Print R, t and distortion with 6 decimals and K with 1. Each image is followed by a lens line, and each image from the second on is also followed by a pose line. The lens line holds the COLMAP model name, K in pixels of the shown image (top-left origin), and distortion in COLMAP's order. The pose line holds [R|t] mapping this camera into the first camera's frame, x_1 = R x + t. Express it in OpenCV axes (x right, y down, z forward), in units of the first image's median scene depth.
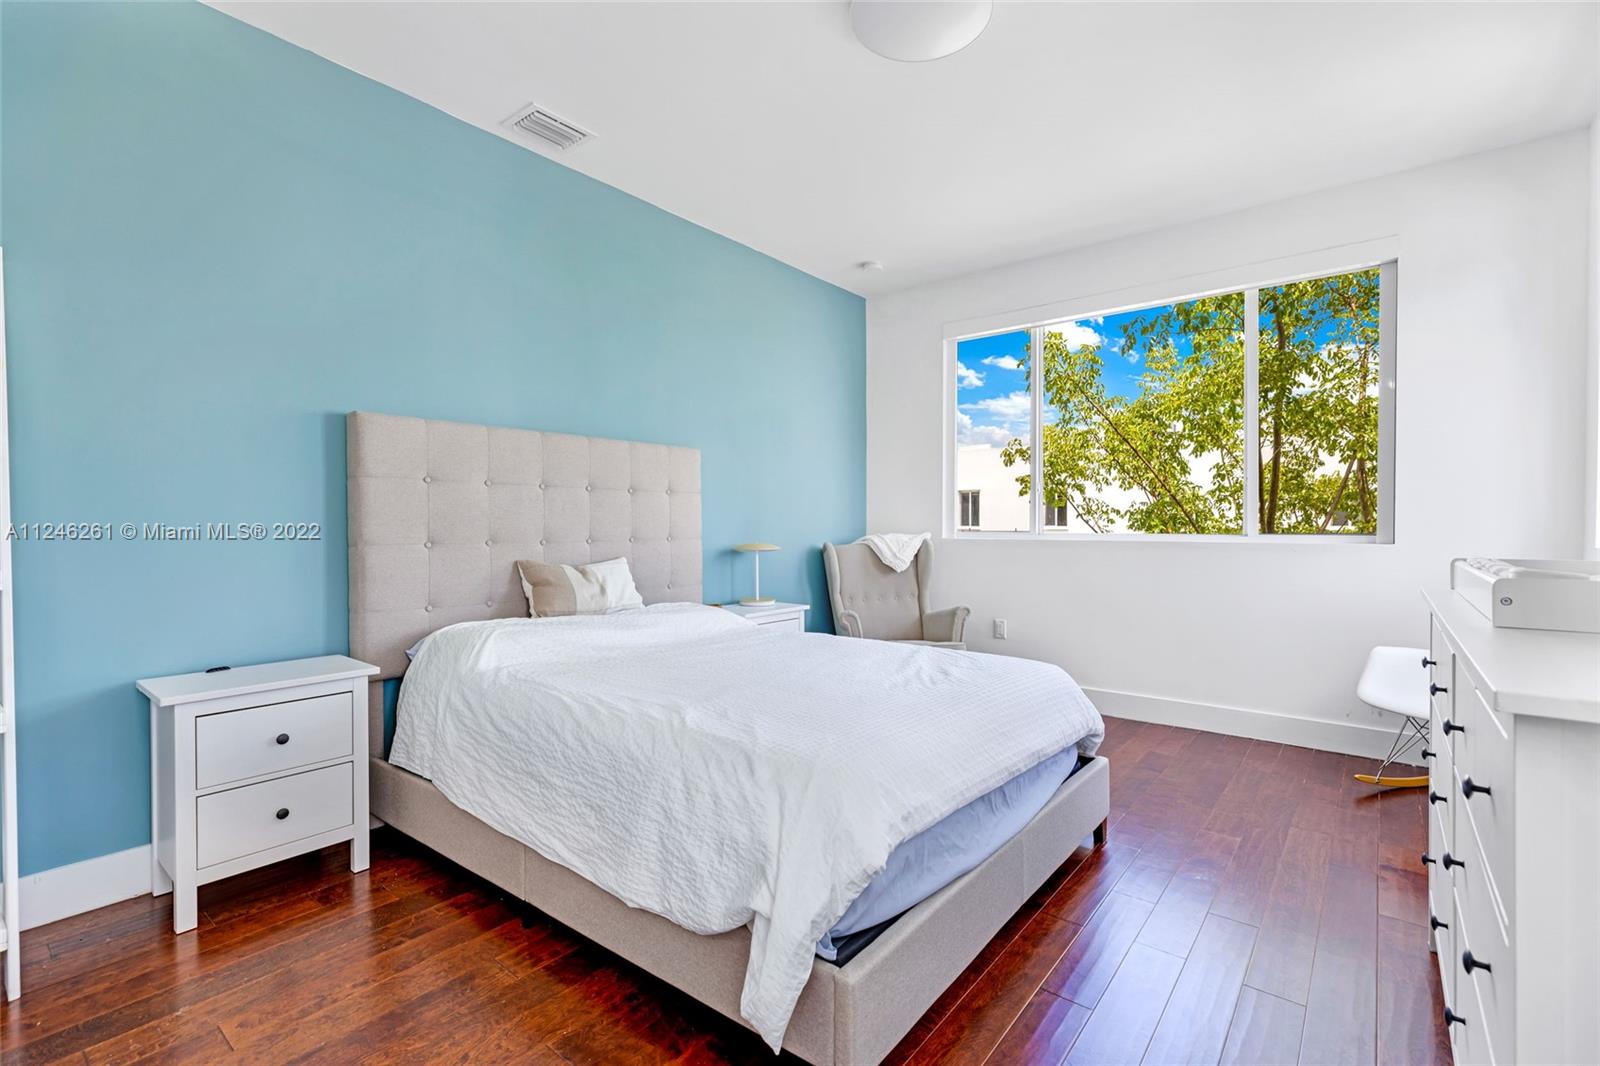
lens RADIAL K [[715.7, 0, 812.6], [0, 715.7, 529.3], [0, 0, 1]] dist [0.012347, 0.000230]
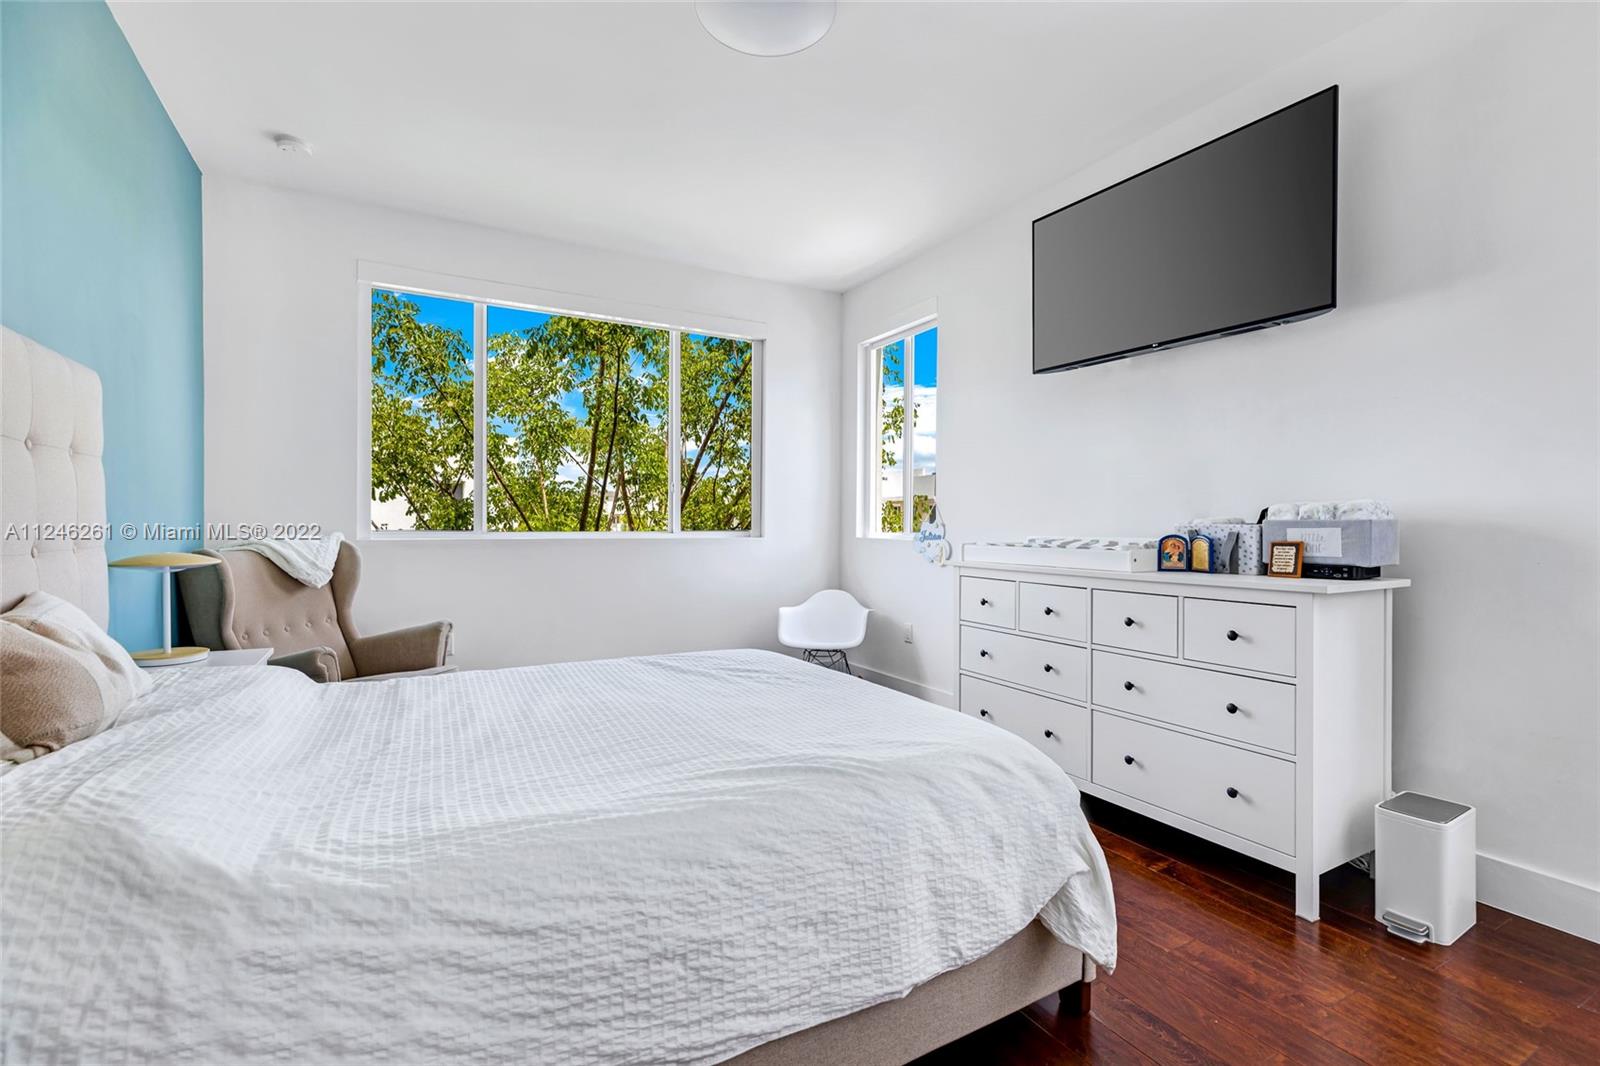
lens RADIAL K [[715.7, 0, 799.5], [0, 715.7, 530.0], [0, 0, 1]] dist [0.012347, 0.000230]
pose [[0.385610, -0.006451, 0.922639, -0.844735], [0.002941, 0.999979, 0.005763, -0.002611], [-0.922657, 0.000491, 0.385621, 0.647493]]
